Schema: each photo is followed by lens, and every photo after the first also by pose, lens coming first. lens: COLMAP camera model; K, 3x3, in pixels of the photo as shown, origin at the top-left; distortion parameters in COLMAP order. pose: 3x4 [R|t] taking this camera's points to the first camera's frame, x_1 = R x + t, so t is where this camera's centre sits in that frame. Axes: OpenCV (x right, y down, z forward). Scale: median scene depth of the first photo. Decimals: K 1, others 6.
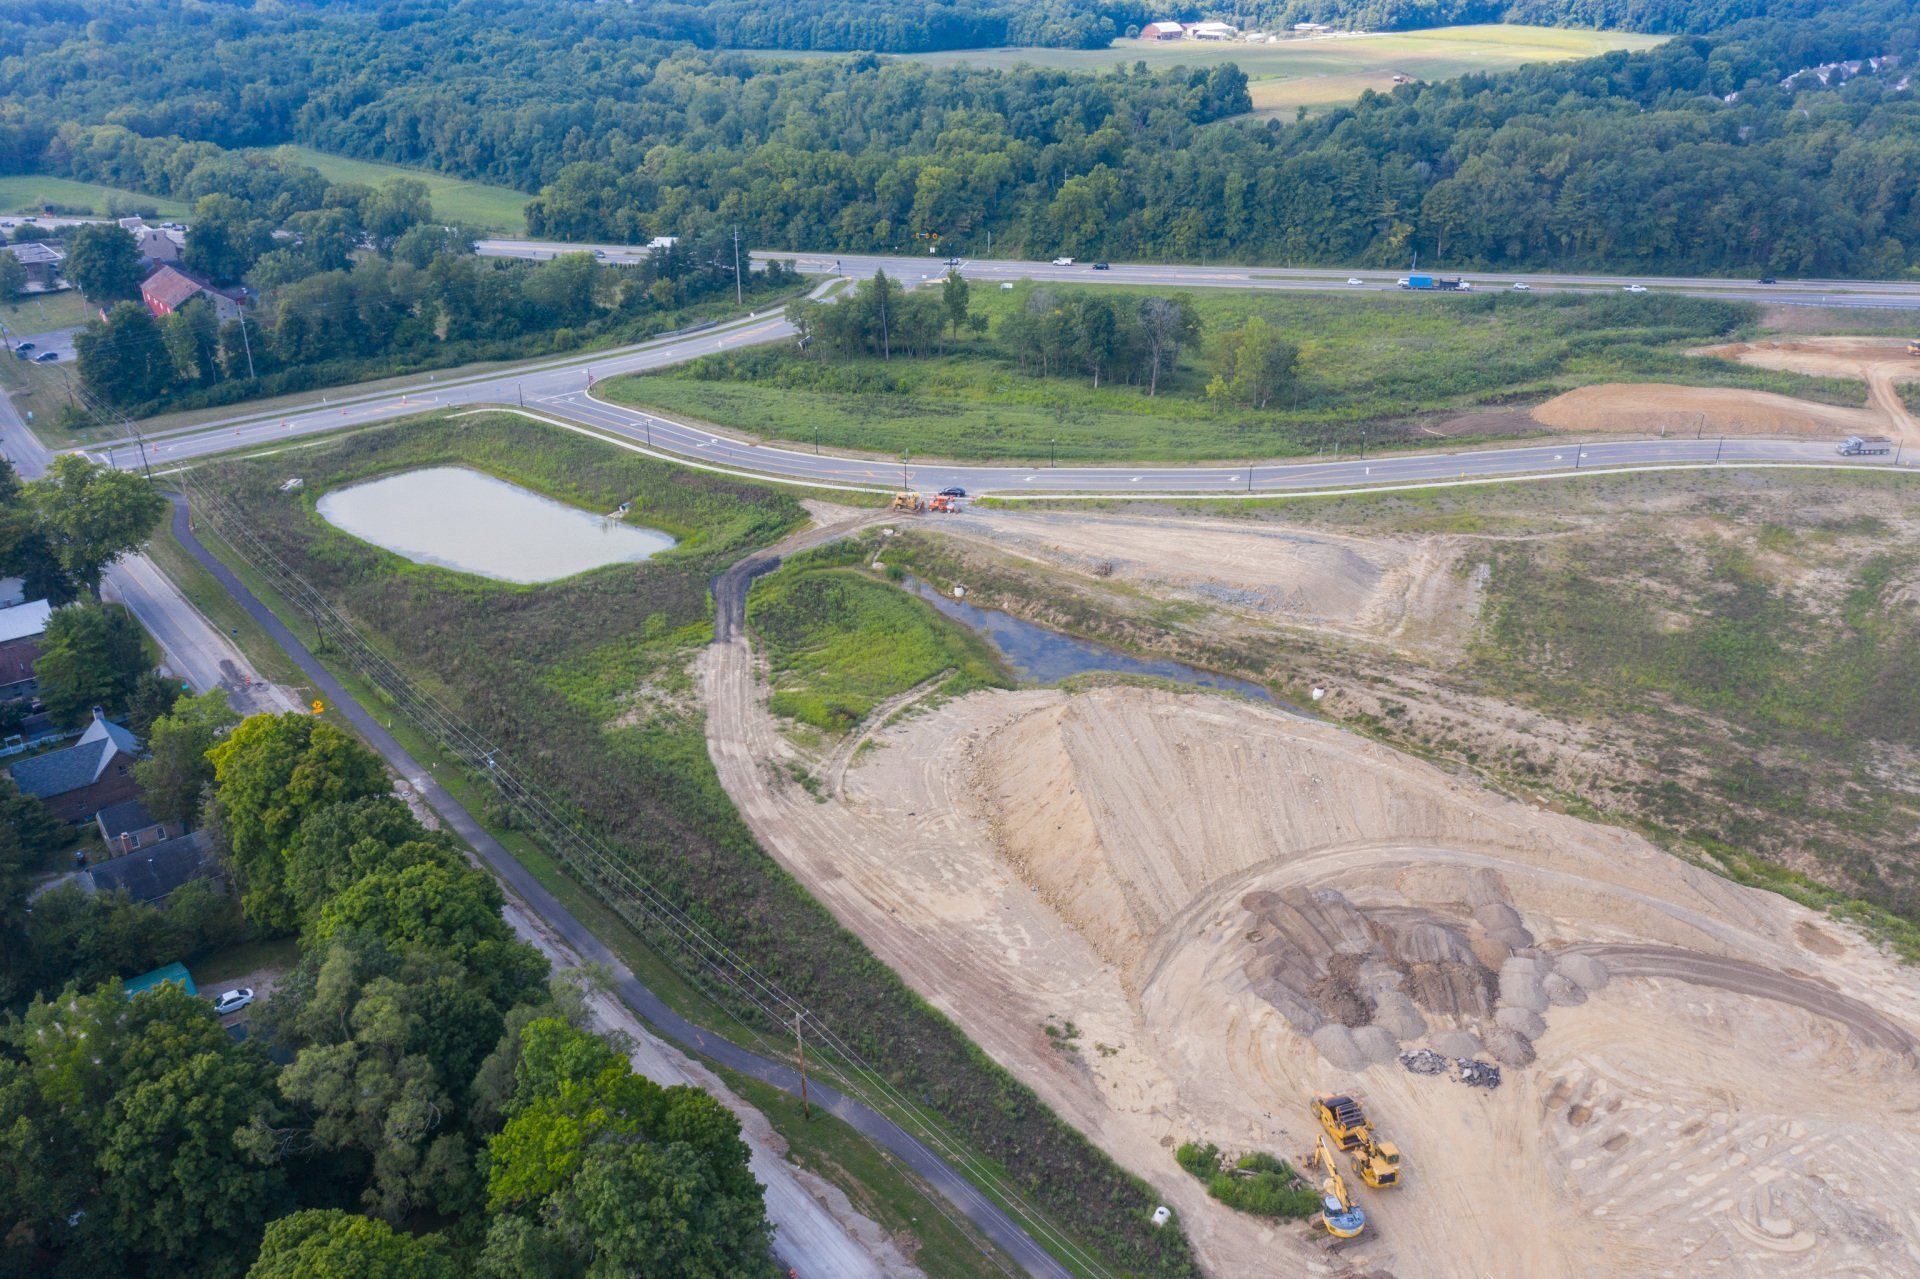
lens RADIAL K [[1516.7, 0, 960.0], [0, 1516.7, 639.5], [0, 0, 1]] dist [-0.011163, -0.002183]
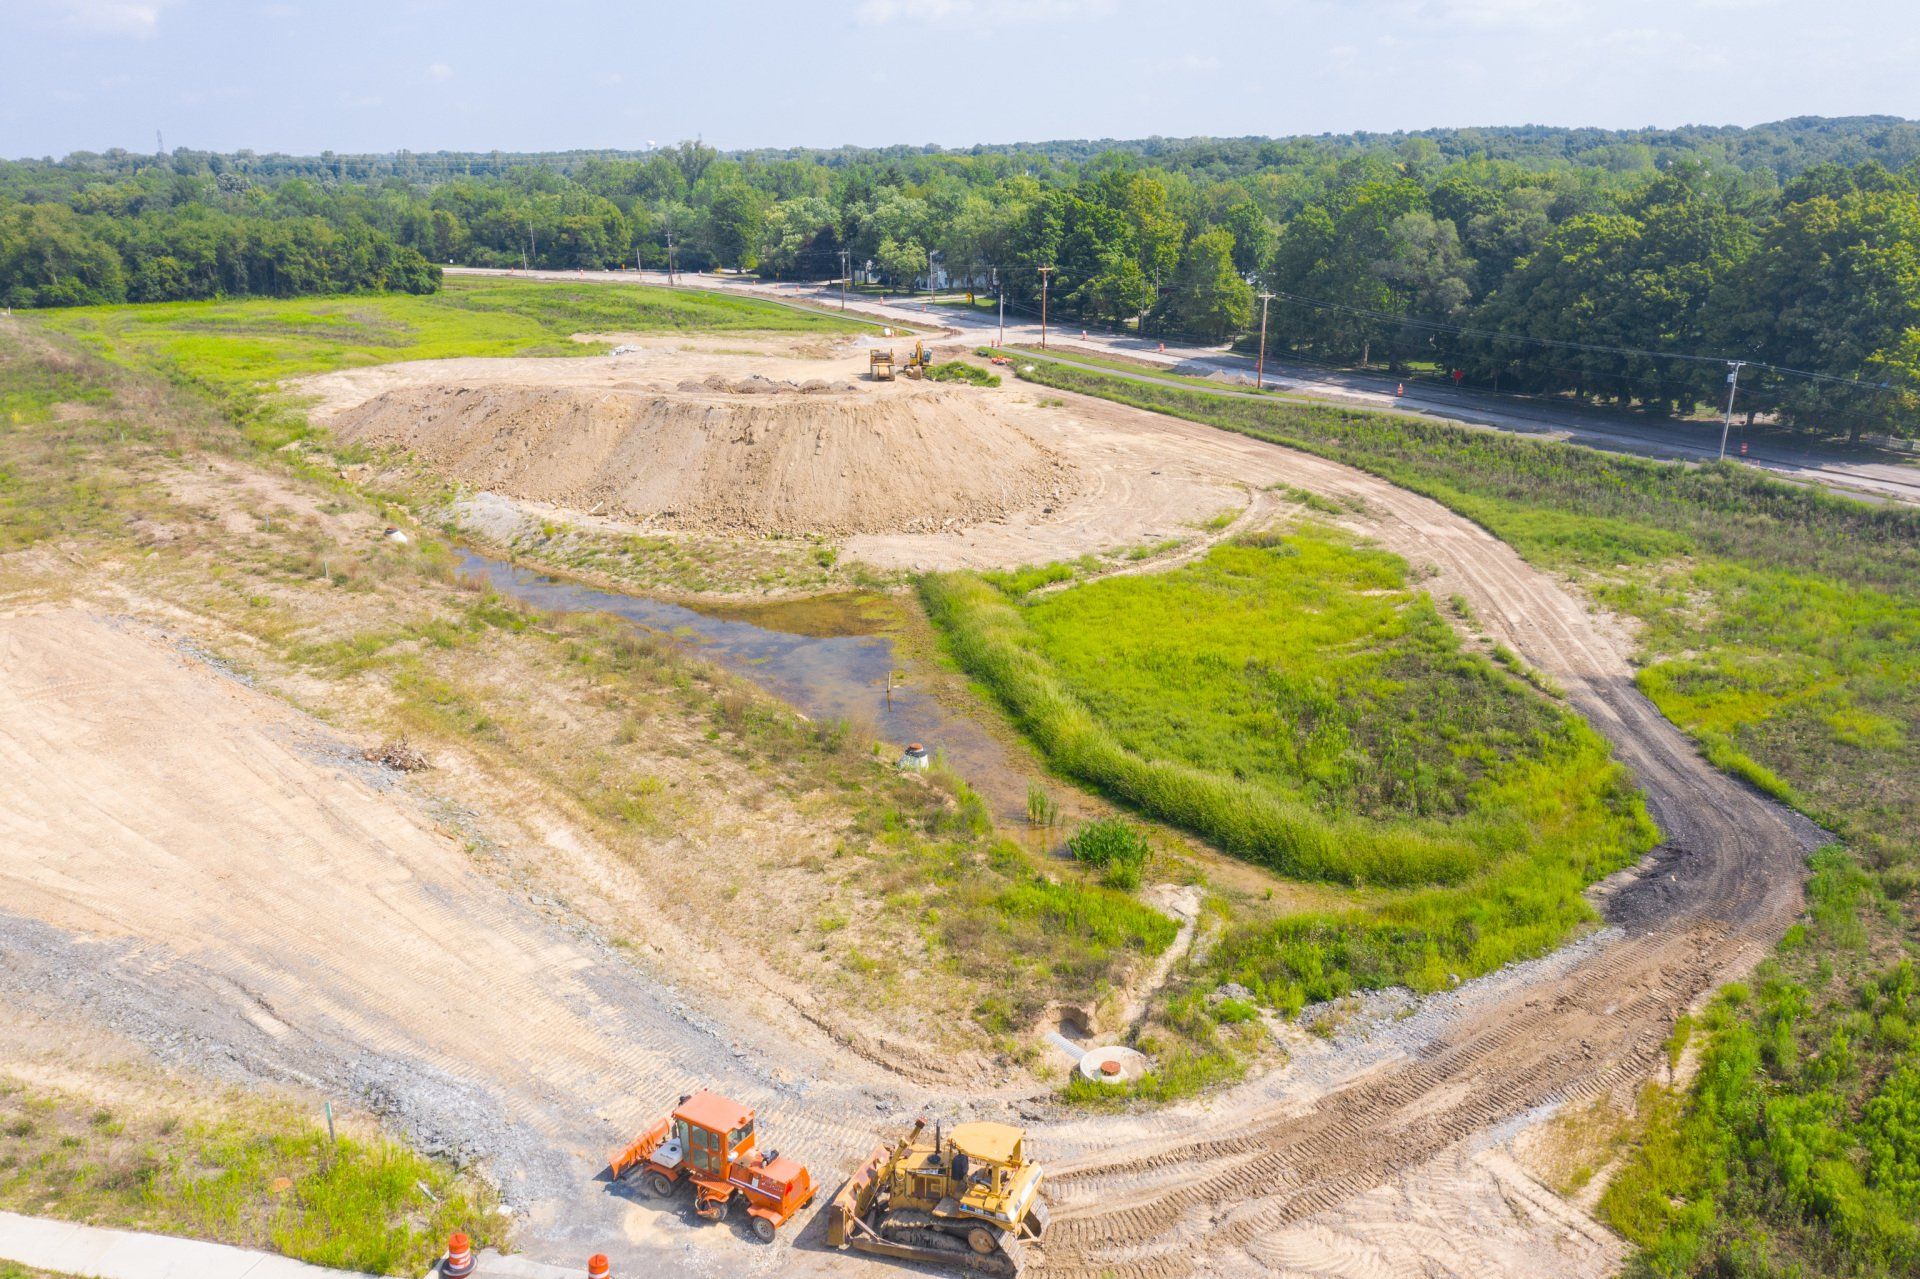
lens RADIAL K [[1516.7, 0, 960.0], [0, 1516.7, 639.5], [0, 0, 1]] dist [-0.011163, -0.002183]
pose [[-0.978057, -0.057493, 0.200248, -0.074253], [0.094969, 0.732467, 0.674146, -0.273621], [-0.185433, 0.678371, -0.710934, 1.287892]]
